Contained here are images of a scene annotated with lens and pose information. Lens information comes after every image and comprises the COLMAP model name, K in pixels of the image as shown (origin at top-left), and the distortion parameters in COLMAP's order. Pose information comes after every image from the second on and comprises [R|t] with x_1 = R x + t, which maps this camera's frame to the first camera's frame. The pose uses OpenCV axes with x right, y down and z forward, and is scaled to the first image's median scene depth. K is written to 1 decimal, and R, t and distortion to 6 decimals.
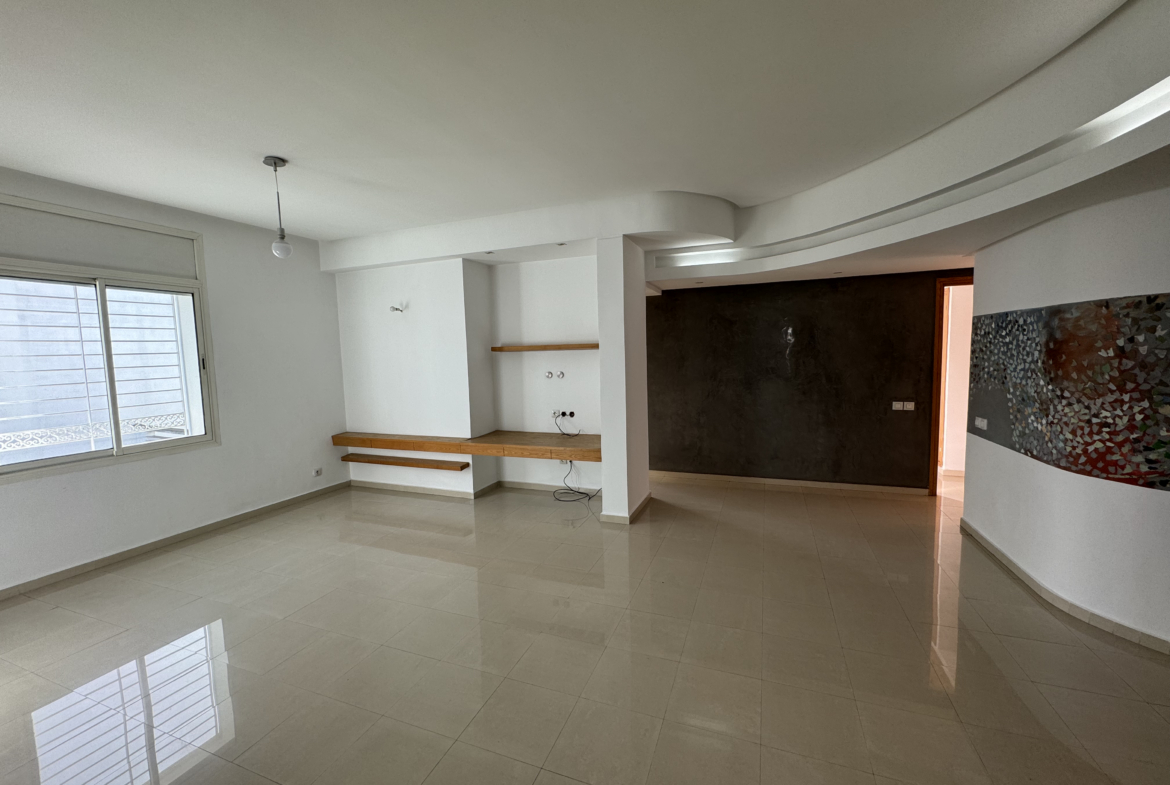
lens RADIAL K [[465.9, 0, 586.5], [0, 465.9, 393.1], [0, 0, 1]] dist [-0.001460, 0.000102]
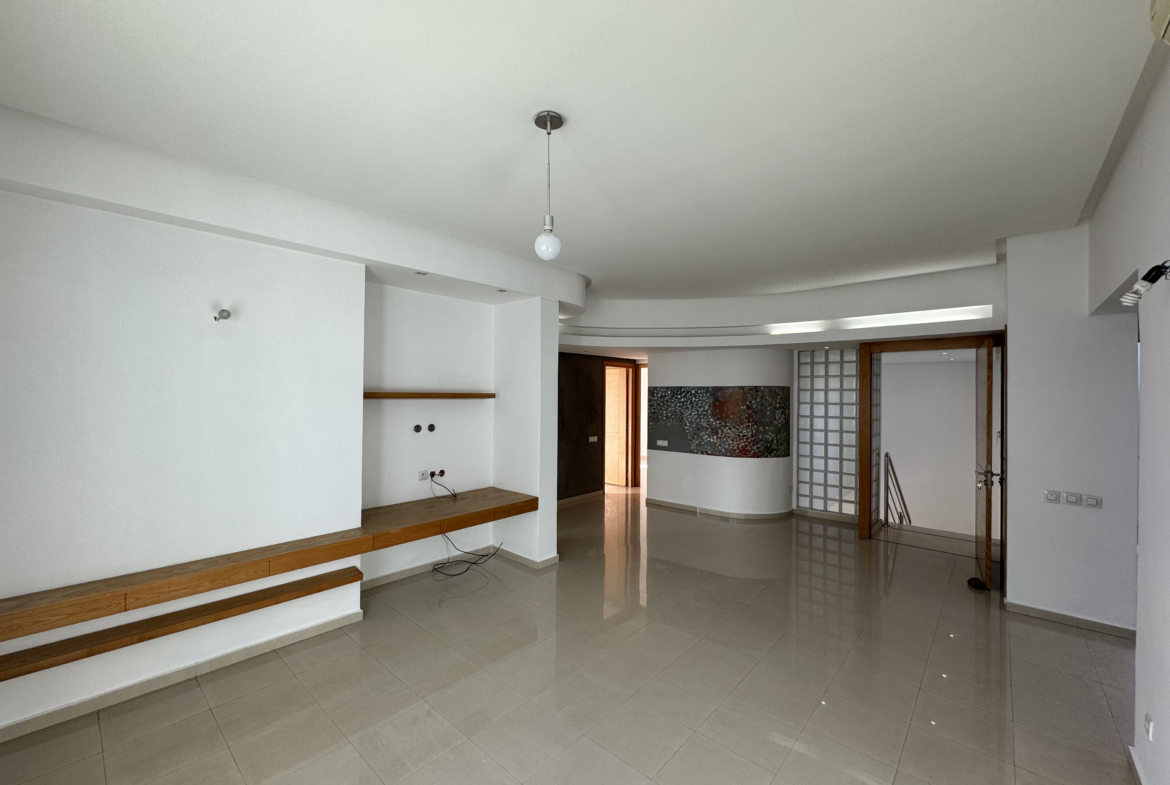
lens RADIAL K [[465.9, 0, 581.4], [0, 465.9, 391.9], [0, 0, 1]] dist [-0.001460, 0.000102]
pose [[0.354459, 0.033998, 0.934453, -1.099237], [0.066020, 0.995935, -0.061278, -0.050491], [-0.932738, 0.083413, 0.350774, 0.649430]]
